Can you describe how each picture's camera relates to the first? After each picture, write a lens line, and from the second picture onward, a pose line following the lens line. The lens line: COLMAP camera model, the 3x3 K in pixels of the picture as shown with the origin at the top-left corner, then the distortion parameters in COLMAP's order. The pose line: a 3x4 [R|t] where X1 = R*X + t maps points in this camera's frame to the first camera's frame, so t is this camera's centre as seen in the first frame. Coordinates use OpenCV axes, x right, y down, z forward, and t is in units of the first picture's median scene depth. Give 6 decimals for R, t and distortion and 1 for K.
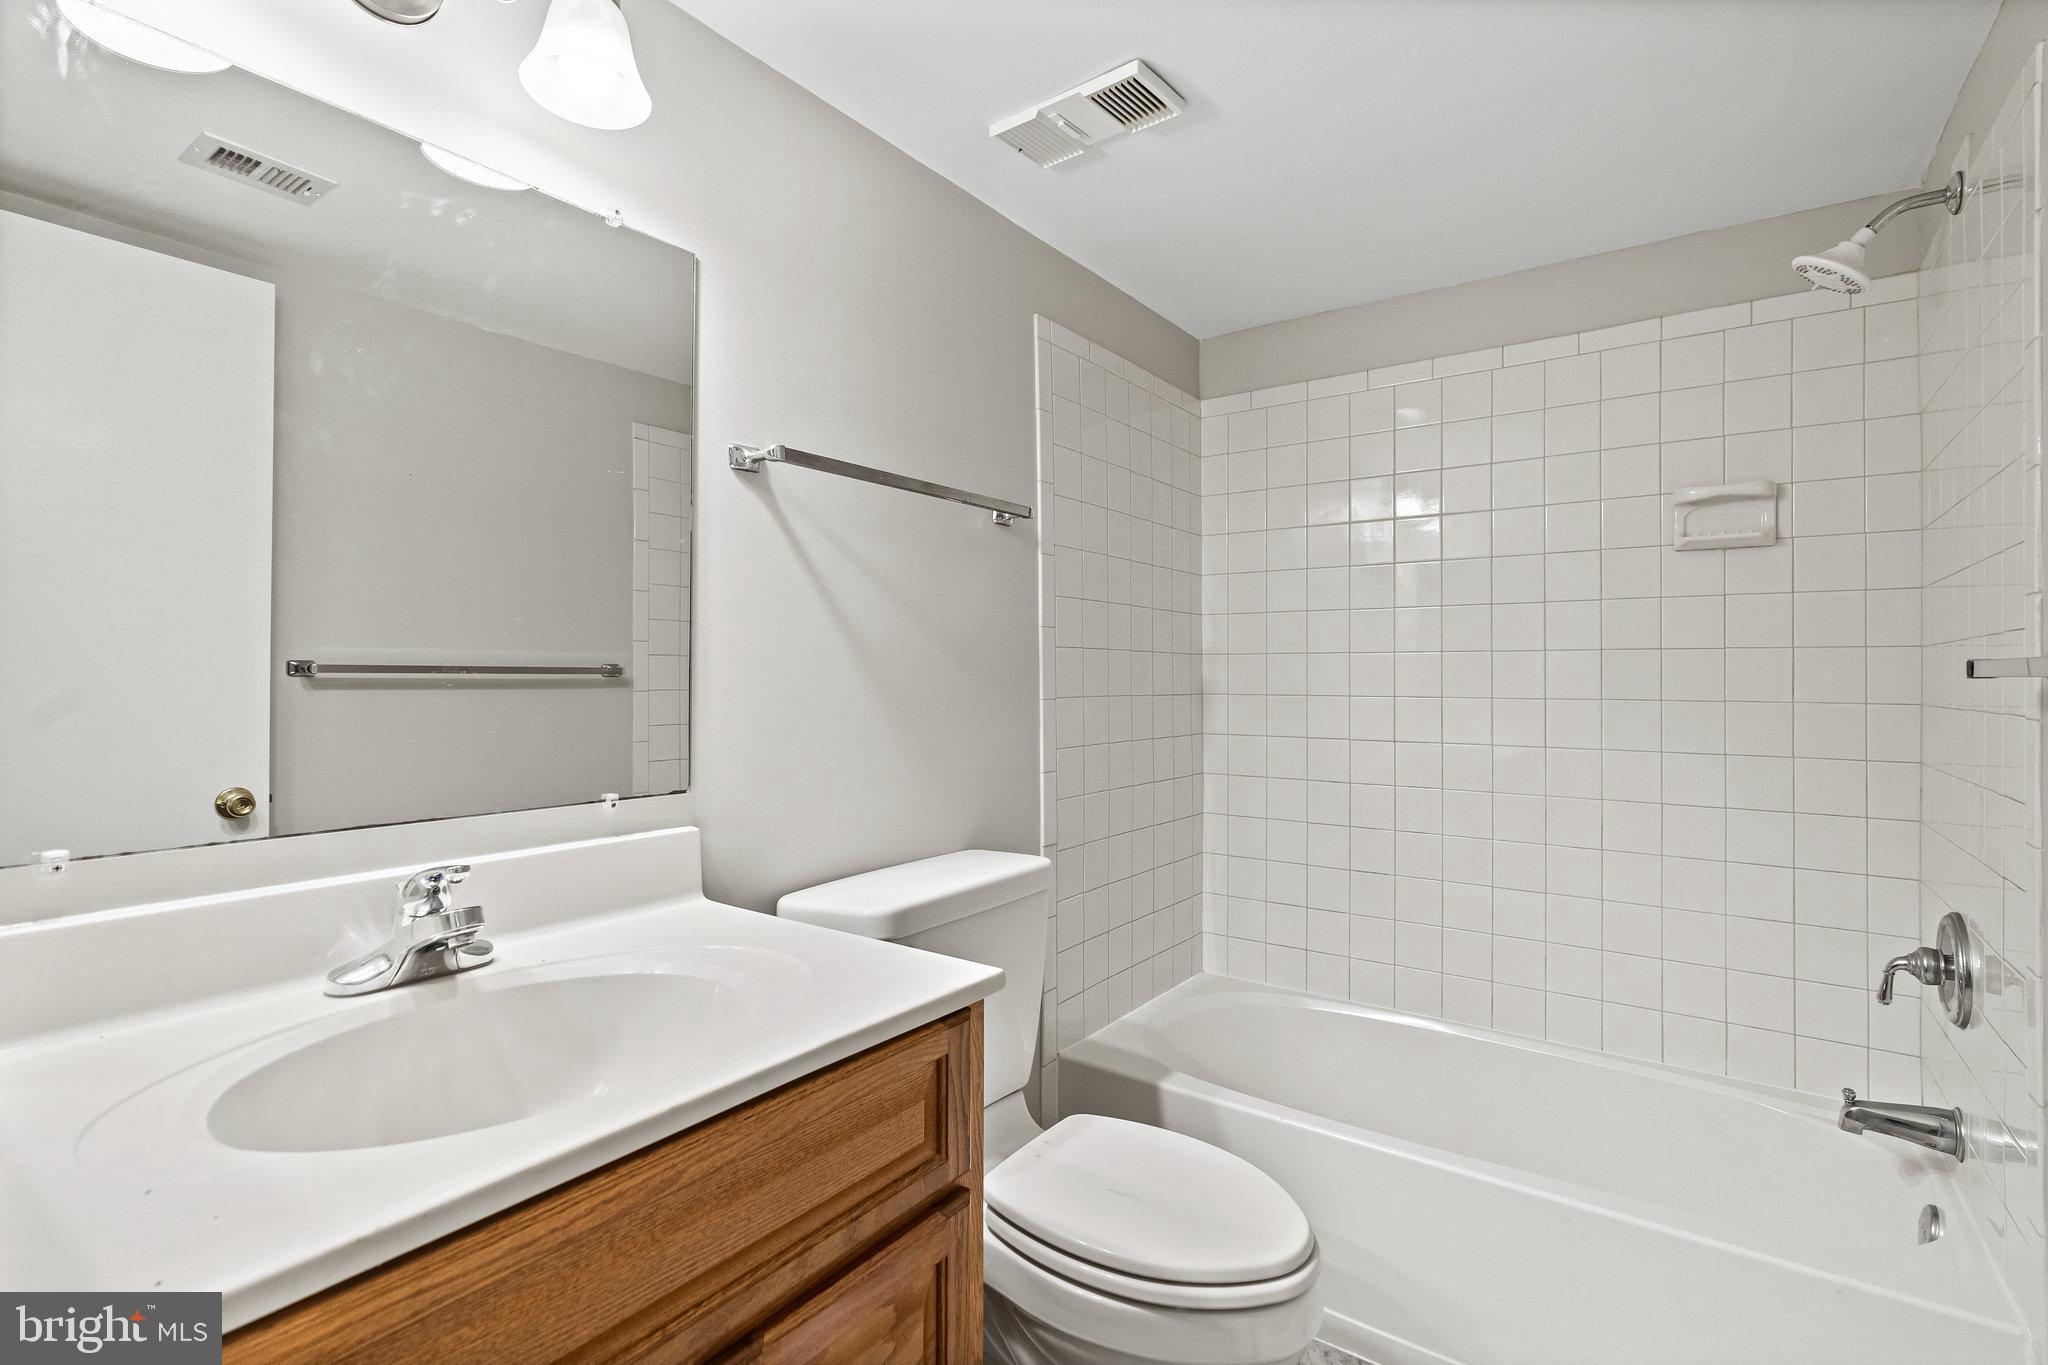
lens RADIAL K [[944.5, 0, 1051.9], [0, 944.5, 656.2], [0, 0, 1]] dist [-0.010022, 0.004498]
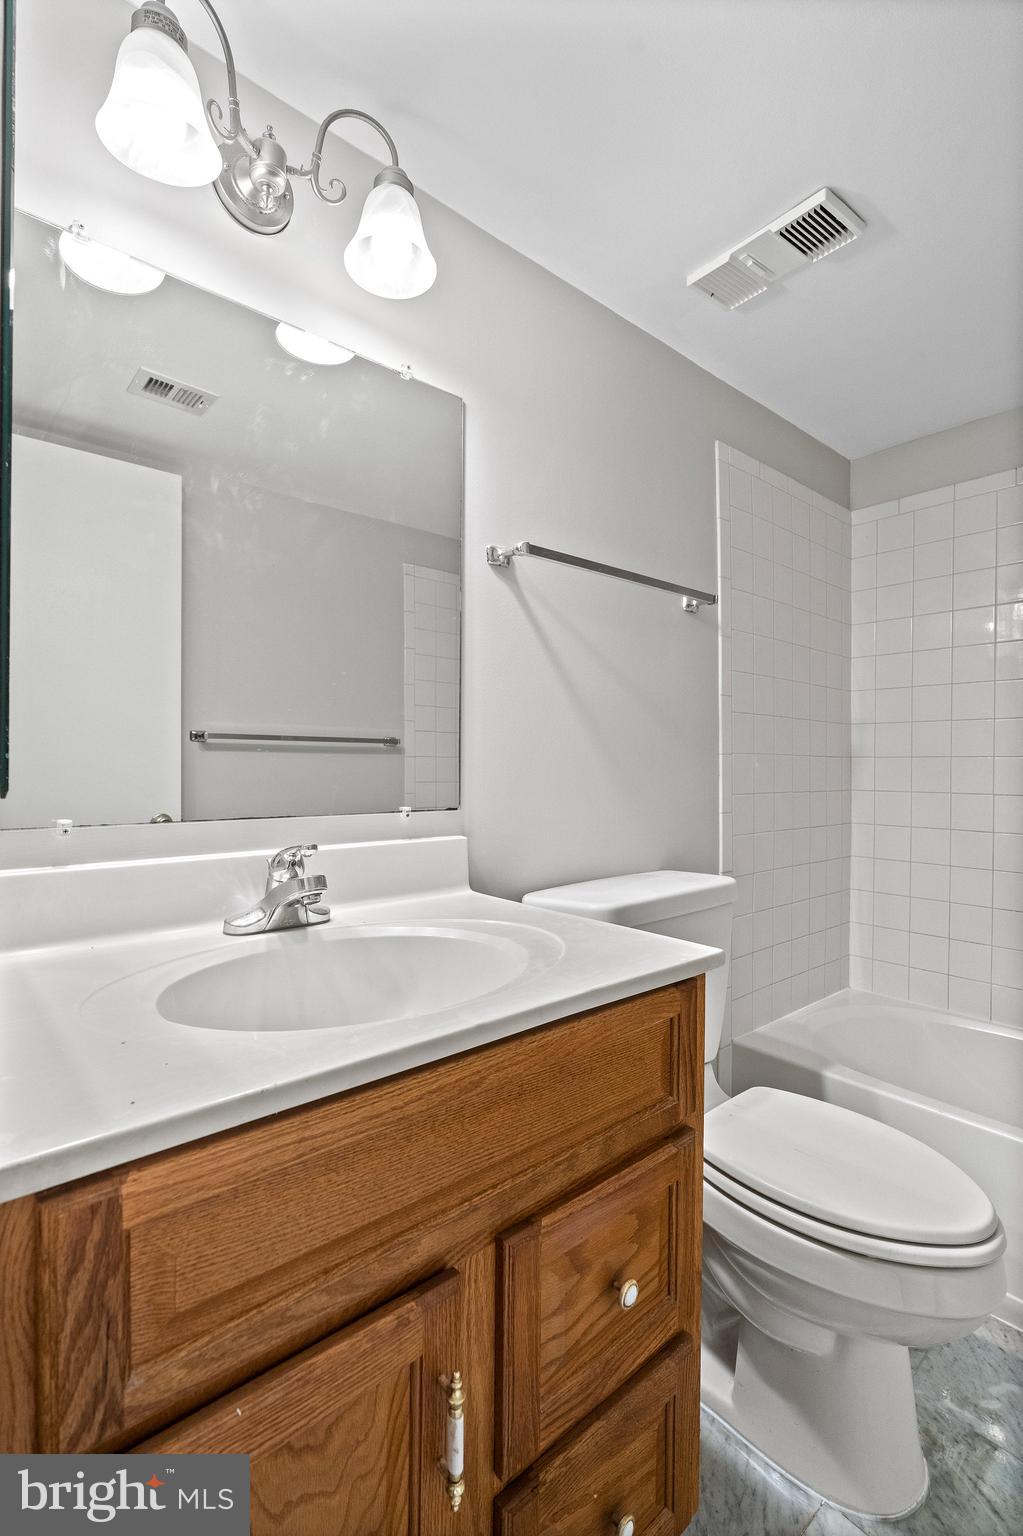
lens RADIAL K [[708.4, 0, 524.0], [0, 708.4, 763.5], [0, 0, 1]] dist [-0.010022, 0.004498]
pose [[0.972413, 0.004813, -0.233218, -0.063345], [-0.000714, 0.999844, 0.017655, 0.059025], [0.233266, -0.017001, 0.972264, 0.057639]]
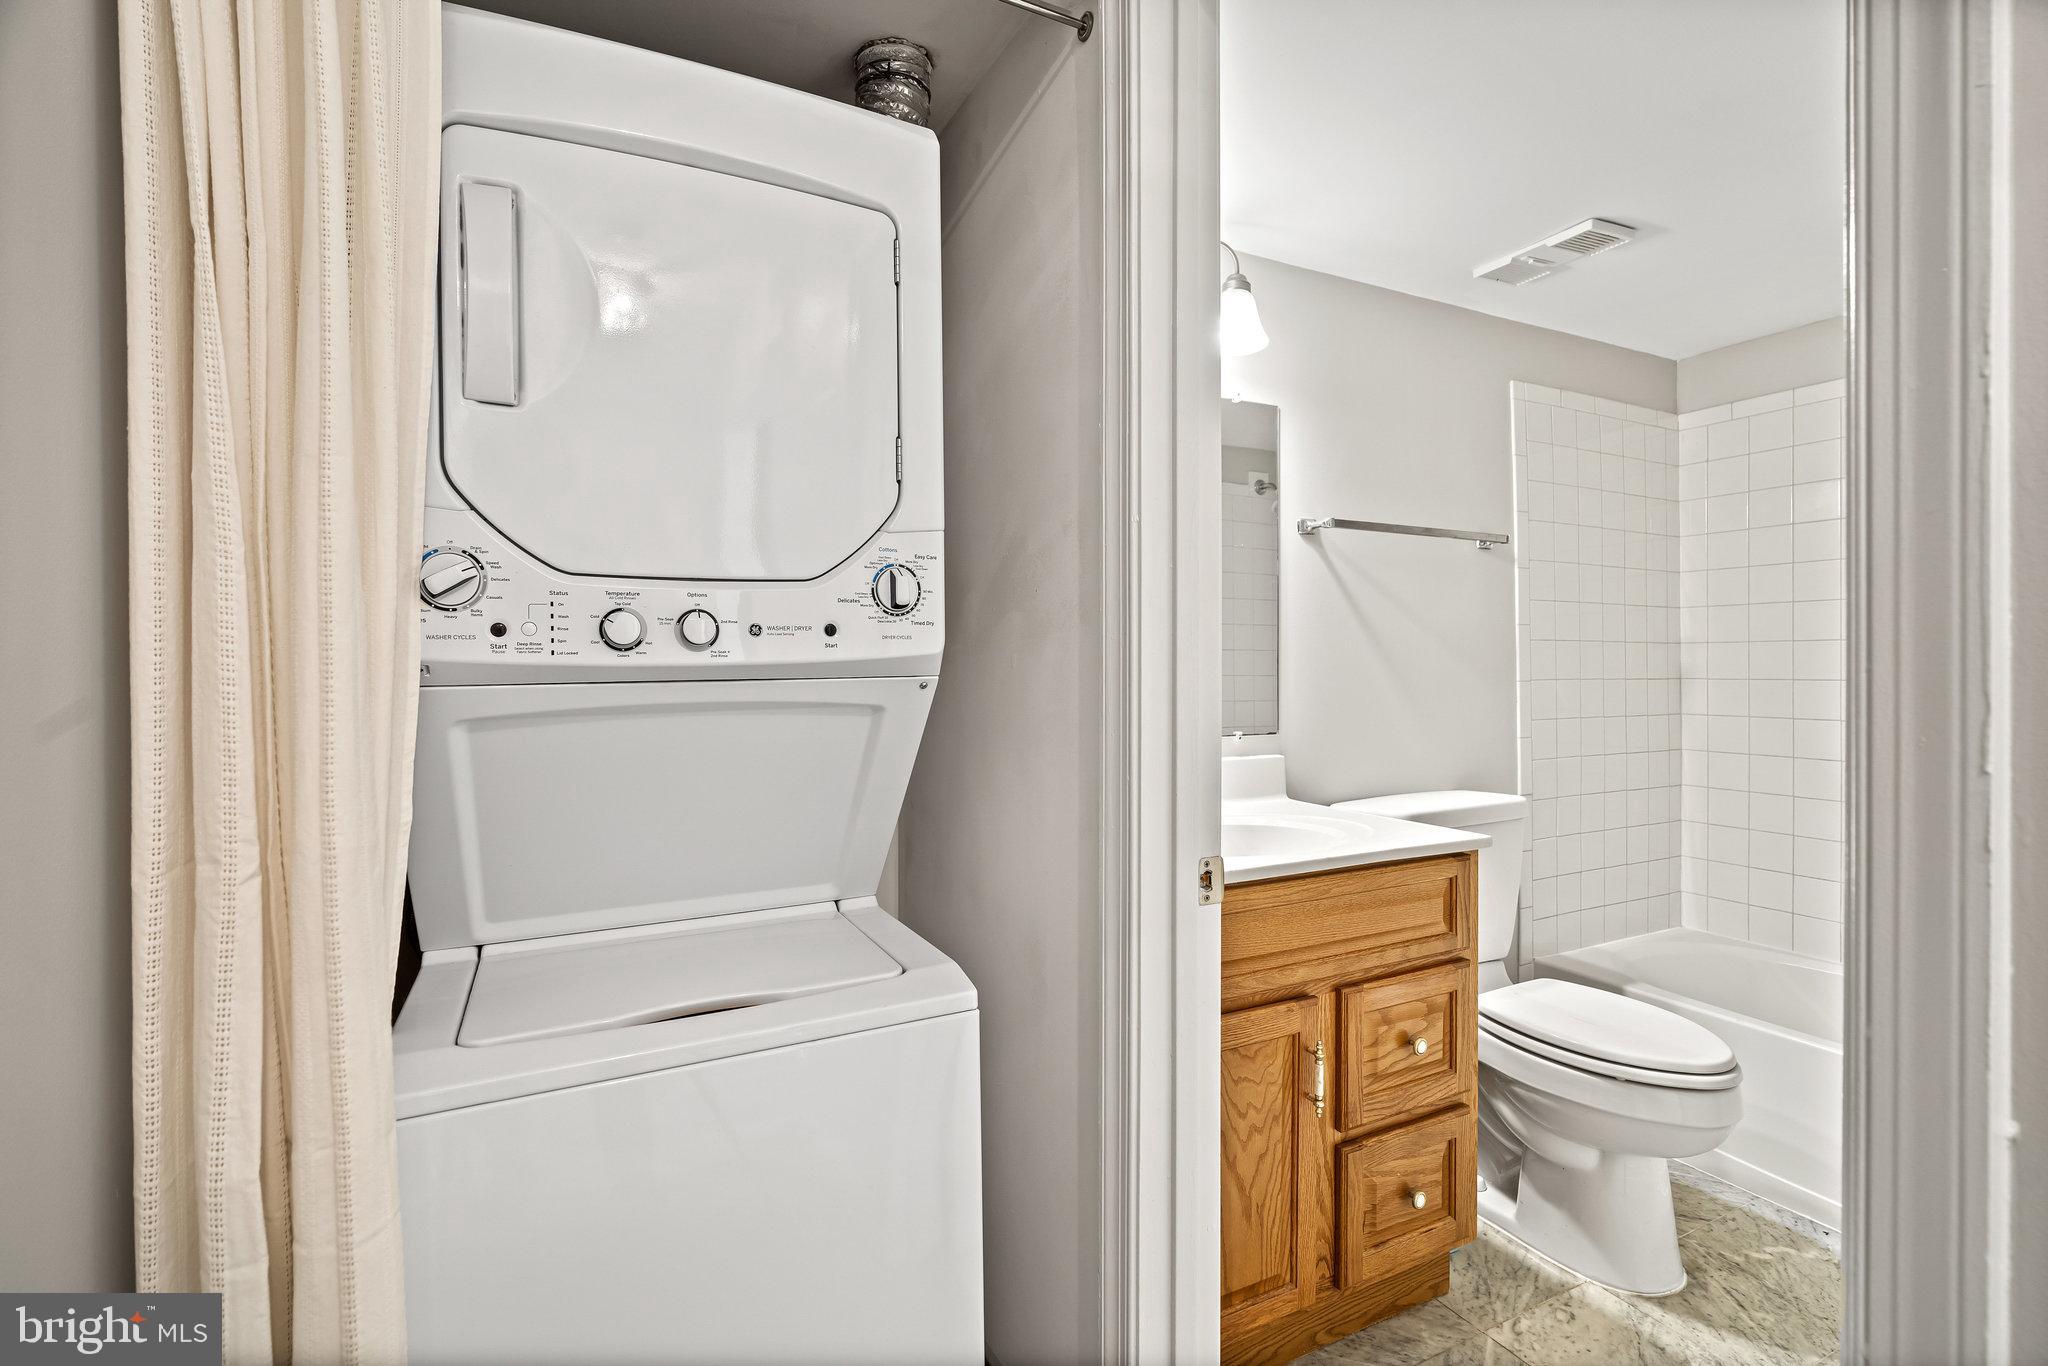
lens RADIAL K [[944.5, 0, 1035.8], [0, 944.5, 663.1], [0, 0, 1]] dist [-0.010022, 0.004498]
pose [[0.882804, -0.003279, -0.469729, 0.016692], [0.012356, 0.999792, 0.016244, -0.011093], [0.469578, -0.020144, 0.882661, -0.620847]]
